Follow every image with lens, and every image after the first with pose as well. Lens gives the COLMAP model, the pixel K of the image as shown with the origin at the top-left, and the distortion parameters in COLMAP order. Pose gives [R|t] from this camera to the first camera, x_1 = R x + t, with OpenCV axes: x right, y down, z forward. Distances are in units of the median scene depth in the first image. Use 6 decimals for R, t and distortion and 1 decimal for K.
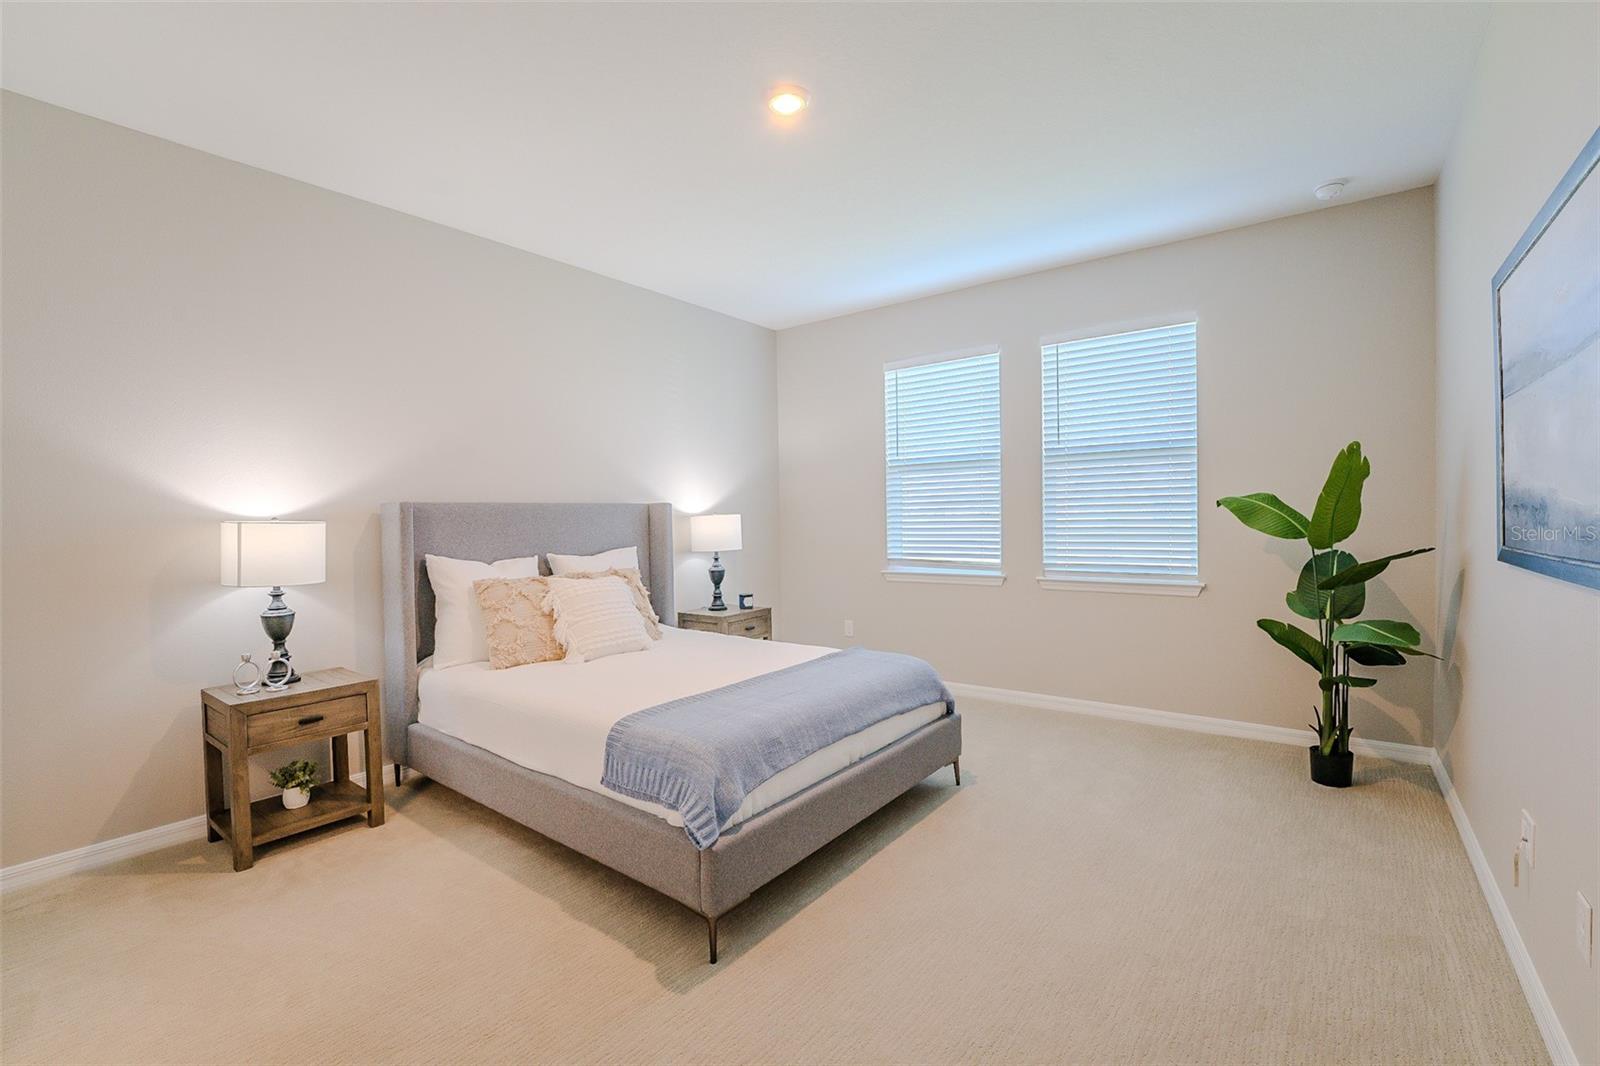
lens RADIAL K [[691.7, 0, 800.2], [0, 691.7, 527.5], [0, 0, 1]] dist [-0.016448, -0.000199]
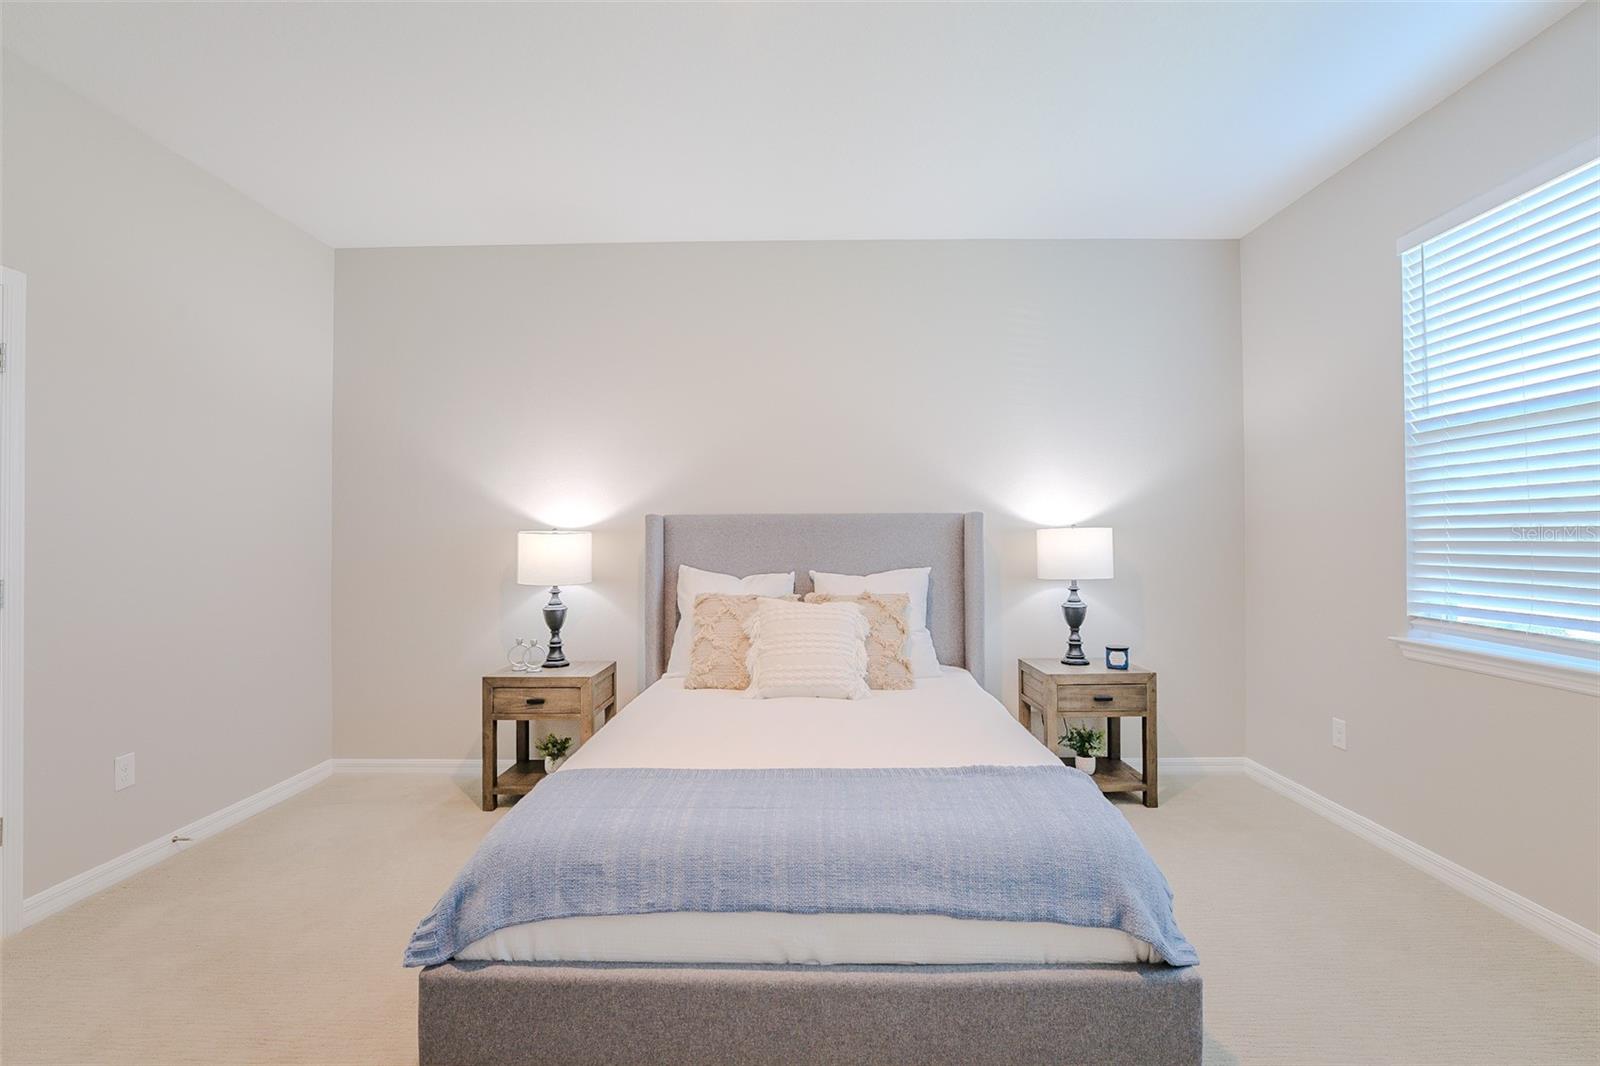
lens RADIAL K [[718.5, 0, 800.0], [0, 718.5, 533.0], [0, 0, 1]] dist [-0.016852, -0.000048]
pose [[0.602126, 0.010525, -0.798332, 0.424545], [-0.018057, 0.999837, -0.000438, -0.011039], [0.798197, 0.014679, 0.602218, 0.498194]]
